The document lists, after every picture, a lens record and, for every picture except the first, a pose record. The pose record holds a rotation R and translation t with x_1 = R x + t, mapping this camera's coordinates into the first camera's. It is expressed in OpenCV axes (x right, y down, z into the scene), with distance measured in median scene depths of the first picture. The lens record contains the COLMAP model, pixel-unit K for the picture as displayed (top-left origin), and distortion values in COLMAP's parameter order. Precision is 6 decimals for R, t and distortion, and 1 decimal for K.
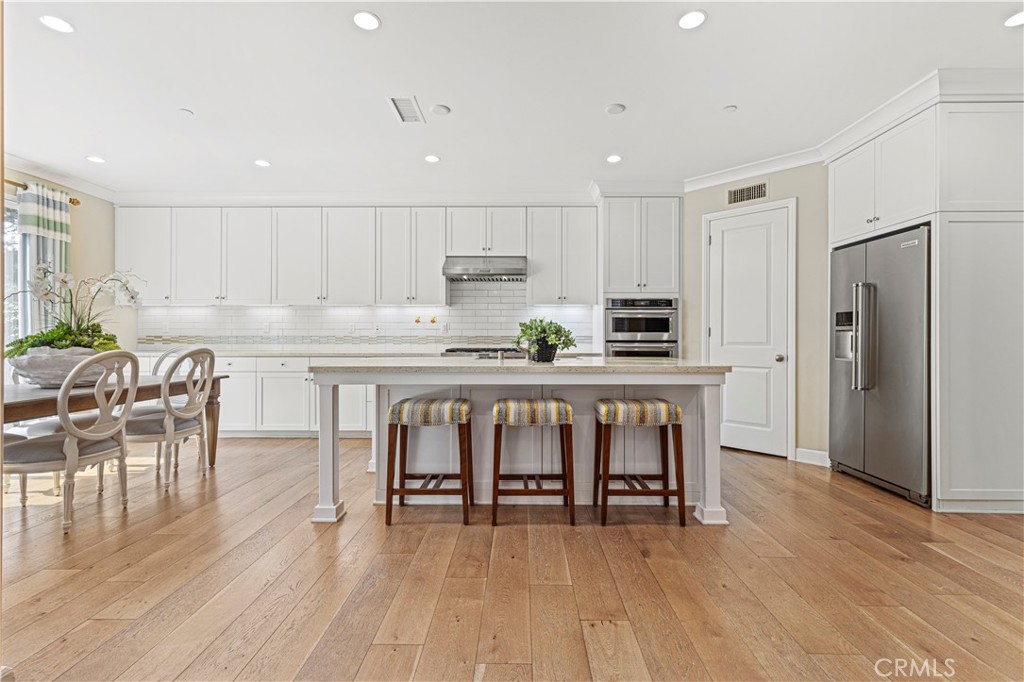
lens RADIAL K [[462.3, 0, 514.1], [0, 462.3, 335.4], [0, 0, 1]] dist [0.003186, 0.000600]
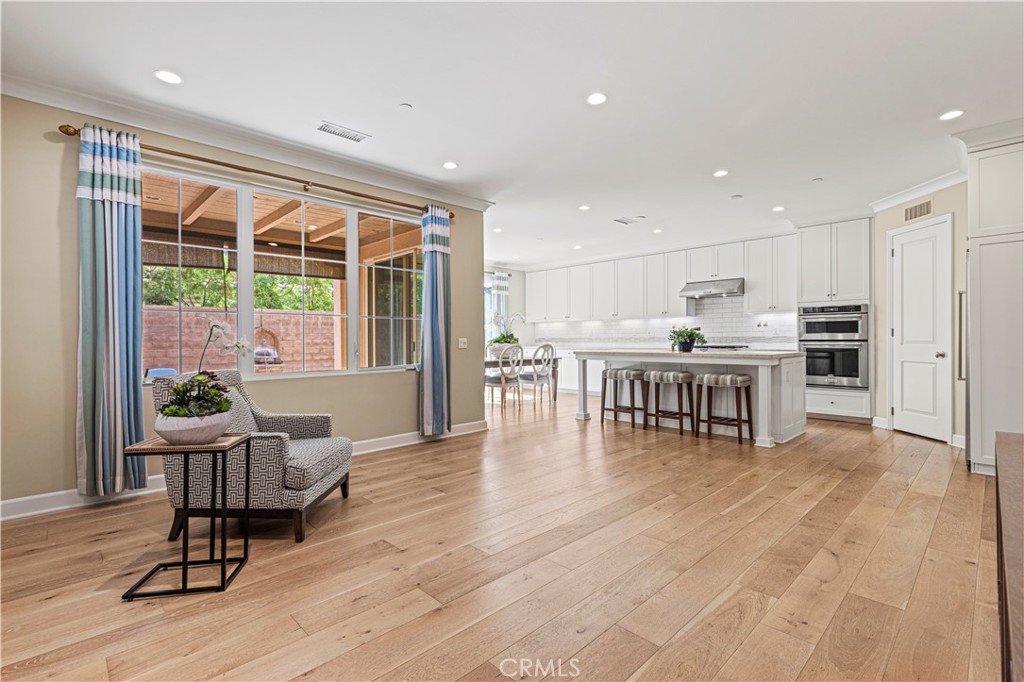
lens RADIAL K [[466.9, 0, 512.0], [0, 466.9, 341.0], [0, 0, 1]] dist [0.000131, 0.000076]
pose [[0.702517, -0.002364, -0.711663, 0.727508], [0.009454, 0.999937, 0.006012, -0.001461], [0.711604, -0.010951, 0.702495, -0.623259]]
